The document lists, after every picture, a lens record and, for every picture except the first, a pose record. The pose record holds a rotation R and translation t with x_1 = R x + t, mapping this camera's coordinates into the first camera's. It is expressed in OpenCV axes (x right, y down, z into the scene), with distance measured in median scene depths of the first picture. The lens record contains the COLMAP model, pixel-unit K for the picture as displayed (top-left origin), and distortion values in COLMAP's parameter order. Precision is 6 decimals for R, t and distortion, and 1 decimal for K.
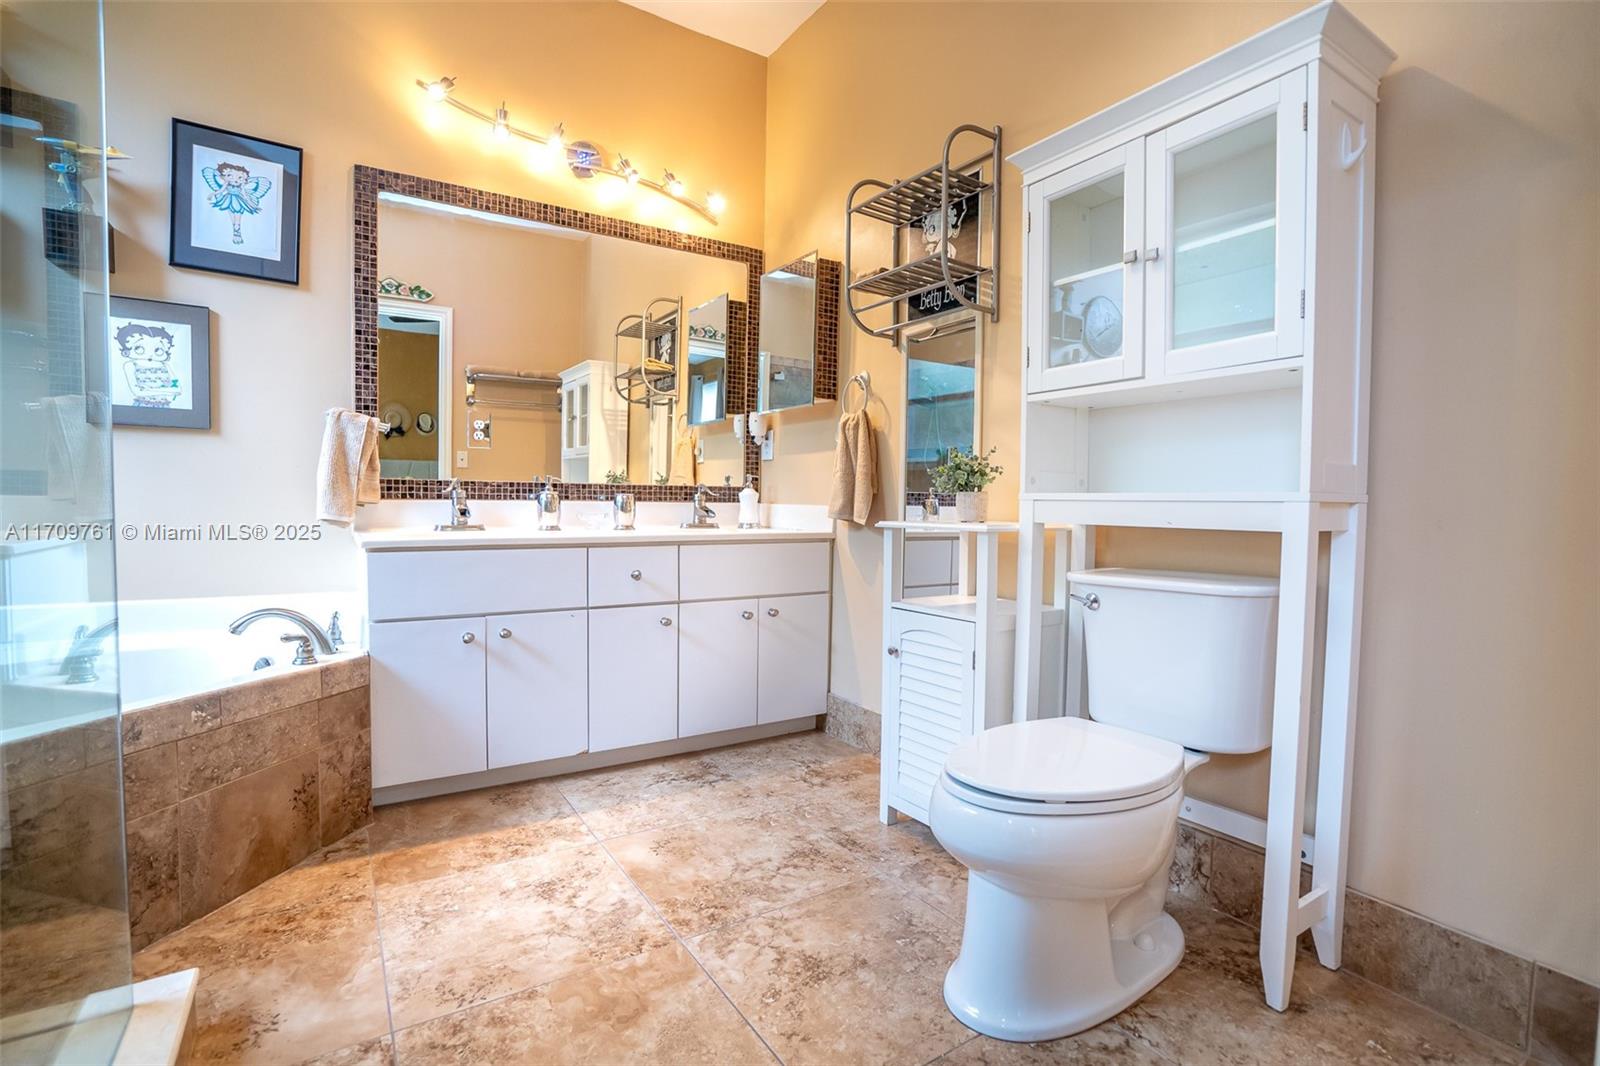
lens RADIAL K [[743.7, 0, 800.0], [0, 743.7, 533.0], [0, 0, 1]] dist [0.001312, -0.000423]
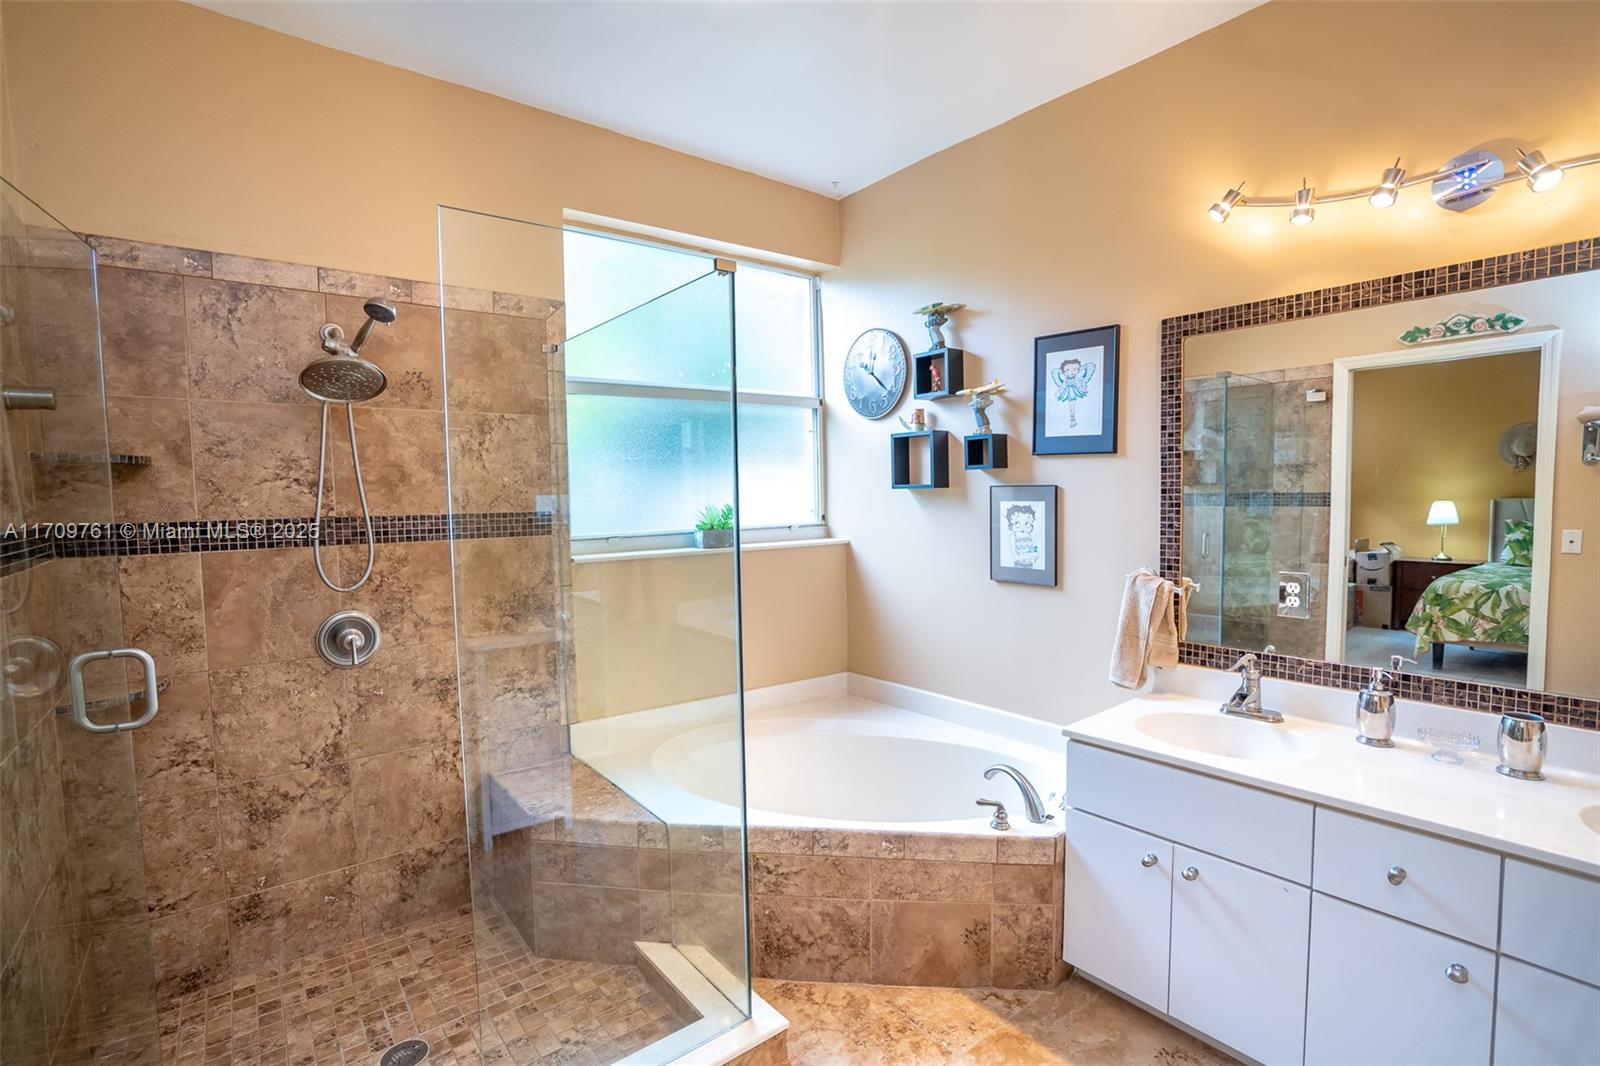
lens RADIAL K [[759.3, 0, 800.6], [0, 759.3, 549.0], [0, 0, 1]] dist [-0.018564, 0.000731]
pose [[0.103230, 0.071235, -0.992103, 0.374014], [-0.024000, 0.997320, 0.069113, -0.279674], [0.994368, 0.016676, 0.104663, 0.478420]]
